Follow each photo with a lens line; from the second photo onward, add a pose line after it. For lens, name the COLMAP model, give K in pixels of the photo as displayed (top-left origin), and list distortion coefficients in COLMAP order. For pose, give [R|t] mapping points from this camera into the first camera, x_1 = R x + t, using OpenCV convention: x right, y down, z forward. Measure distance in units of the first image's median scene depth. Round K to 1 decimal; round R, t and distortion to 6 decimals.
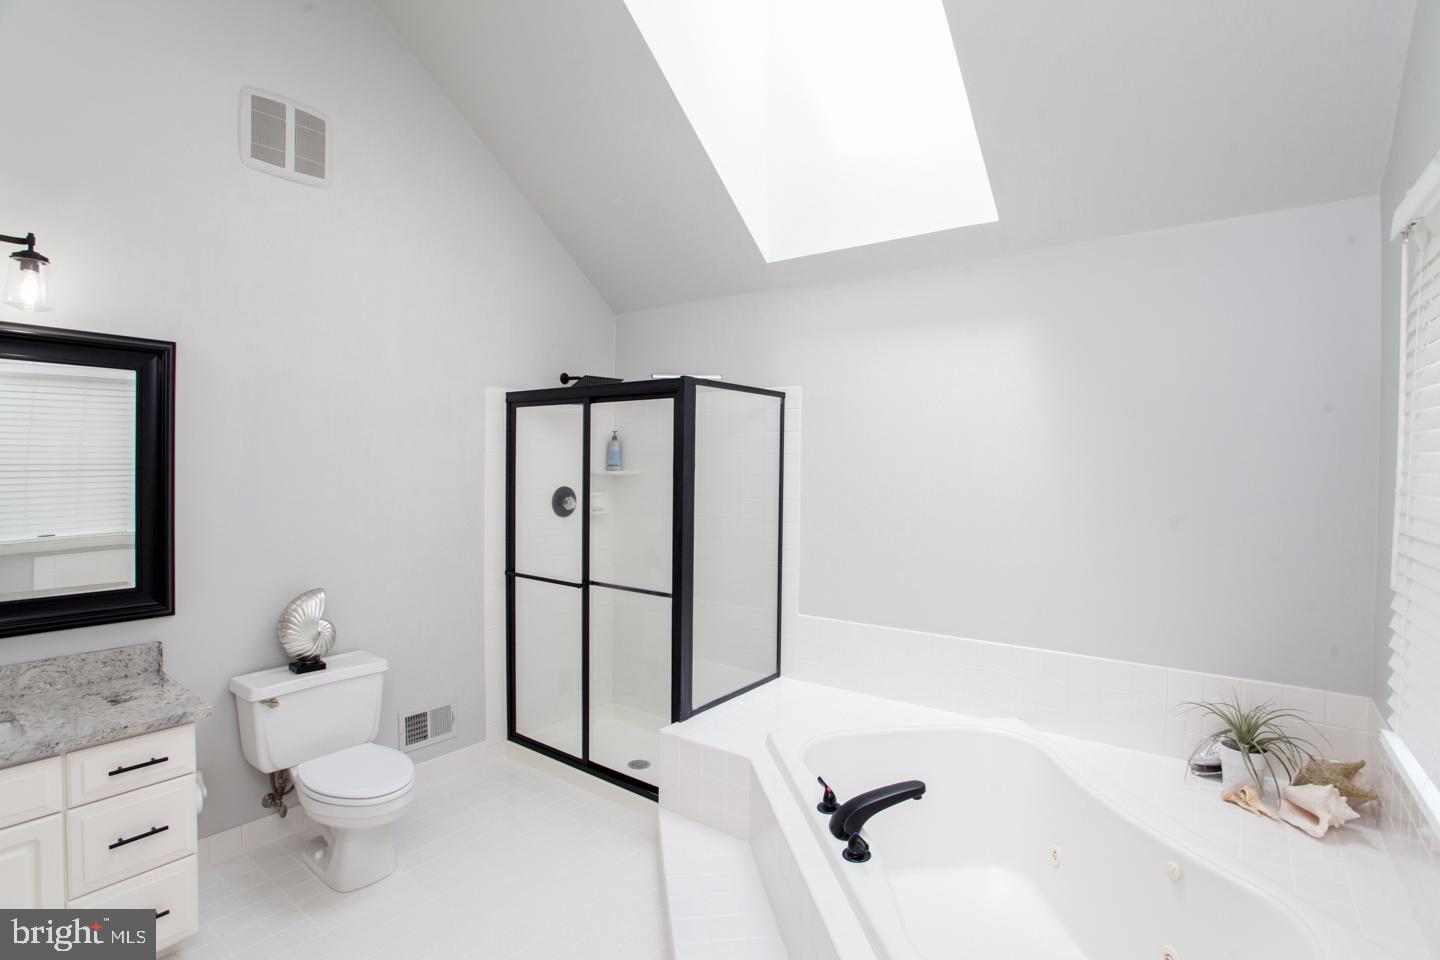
lens RADIAL K [[709.0, 0, 713.3], [0, 709.0, 476.6], [0, 0, 1]] dist [-0.074878, 0.045751]
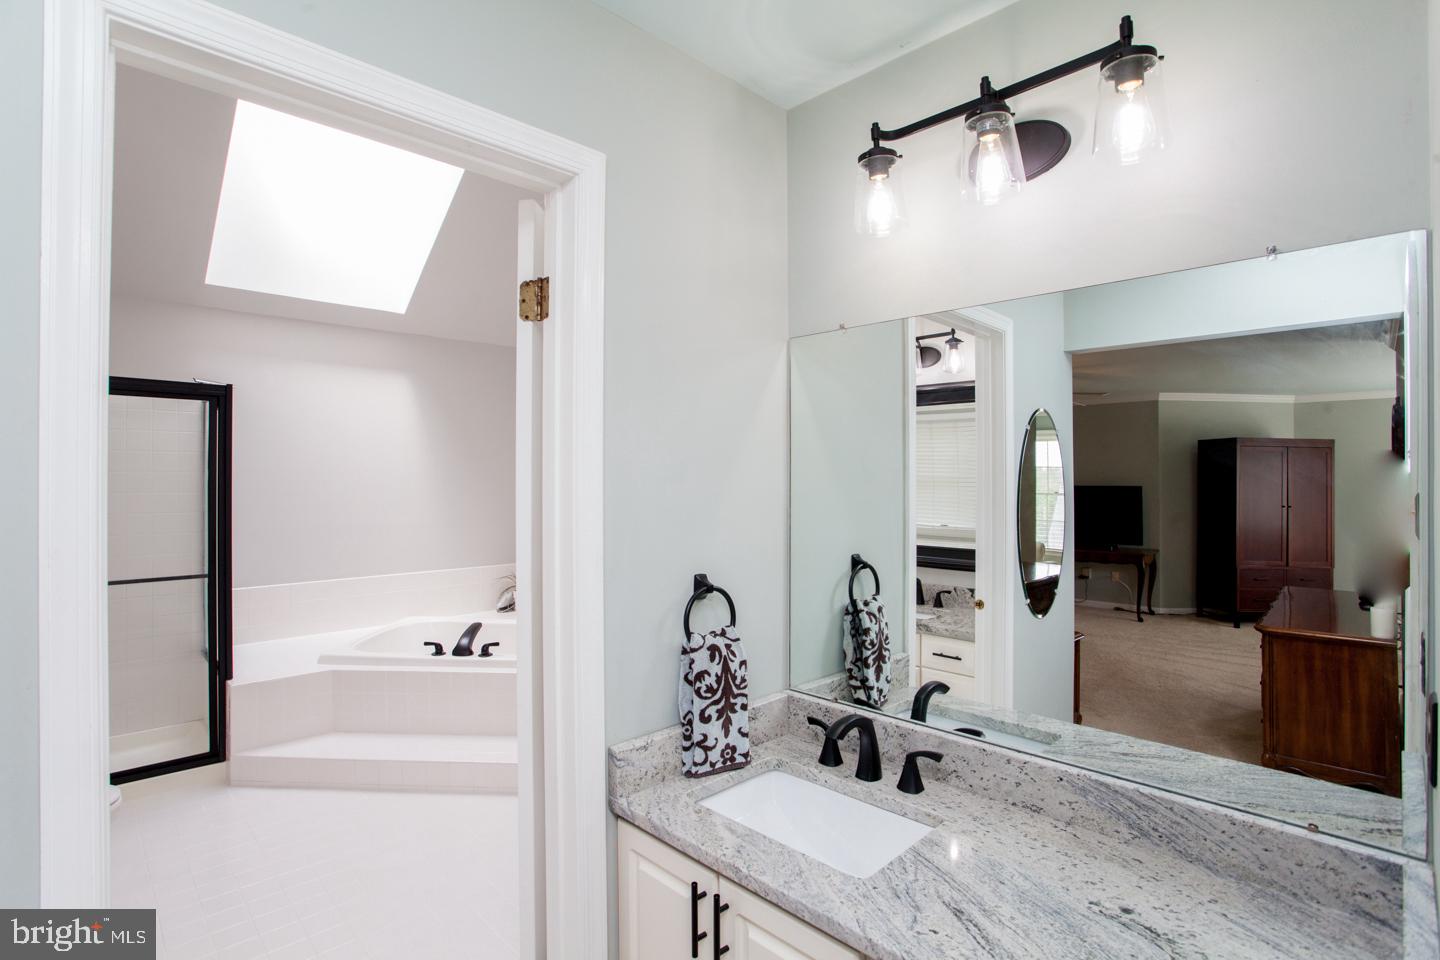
lens RADIAL K [[709.0, 0, 713.3], [0, 709.0, 476.6], [0, 0, 1]] dist [-0.074878, 0.045751]
pose [[0.150546, -0.007890, 0.988571, -1.087967], [0.015226, 0.999868, 0.005661, 0.017010], [-0.988486, 0.014200, 0.150647, 0.033235]]
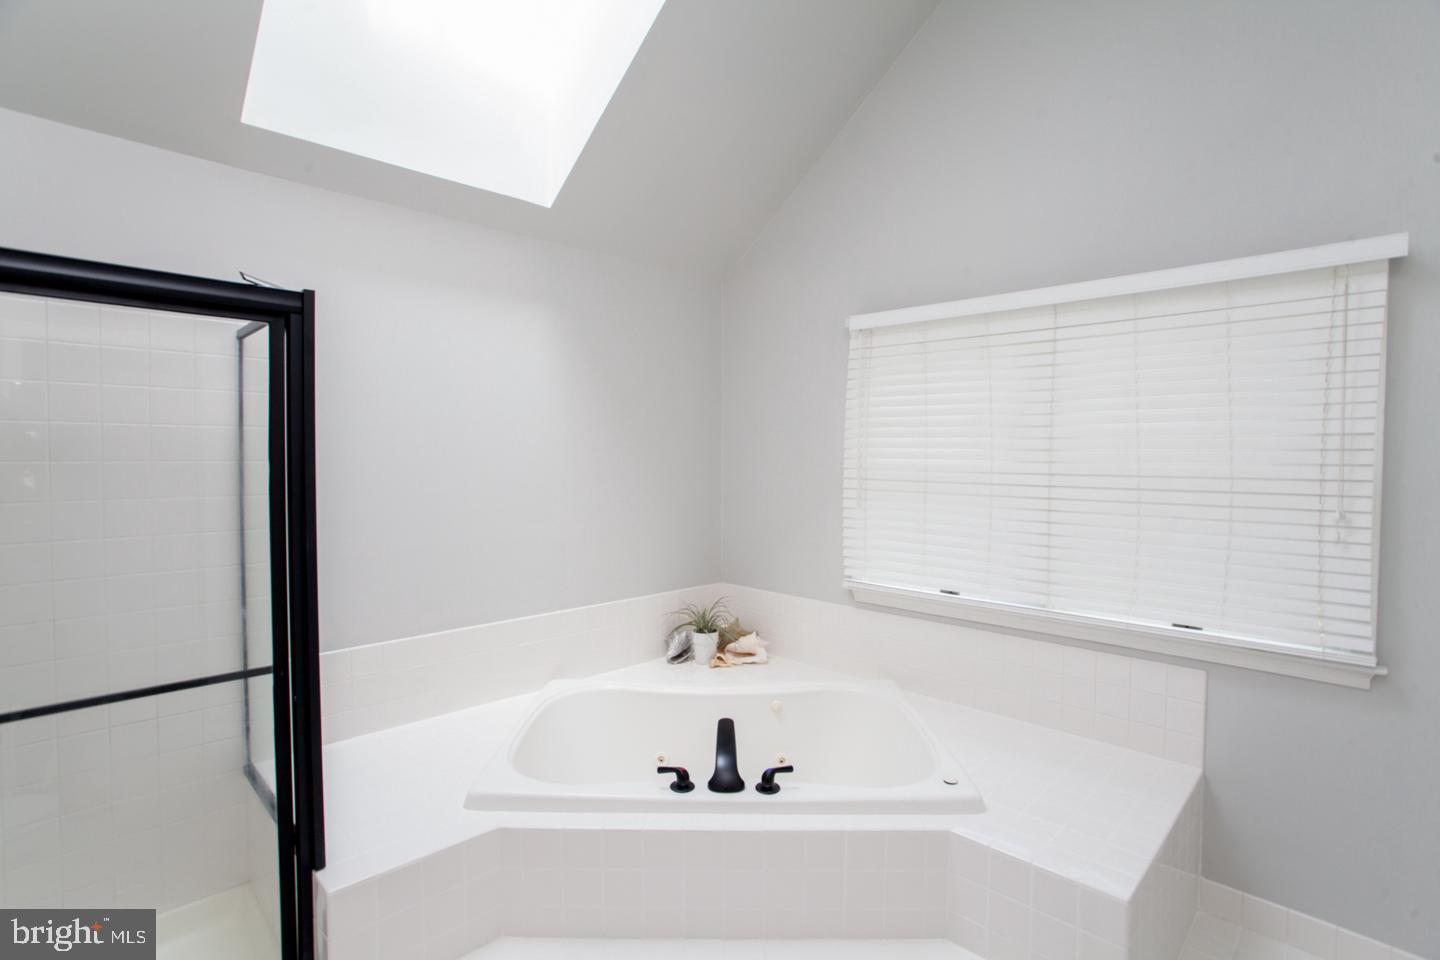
lens RADIAL K [[709.0, 0, 713.3], [0, 709.0, 476.6], [0, 0, 1]] dist [-0.074878, 0.045751]
pose [[0.143193, -0.041173, 0.988838, -0.588995], [0.011381, 0.999137, 0.039954, -0.006421], [-0.989629, 0.005533, 0.143538, 0.596650]]
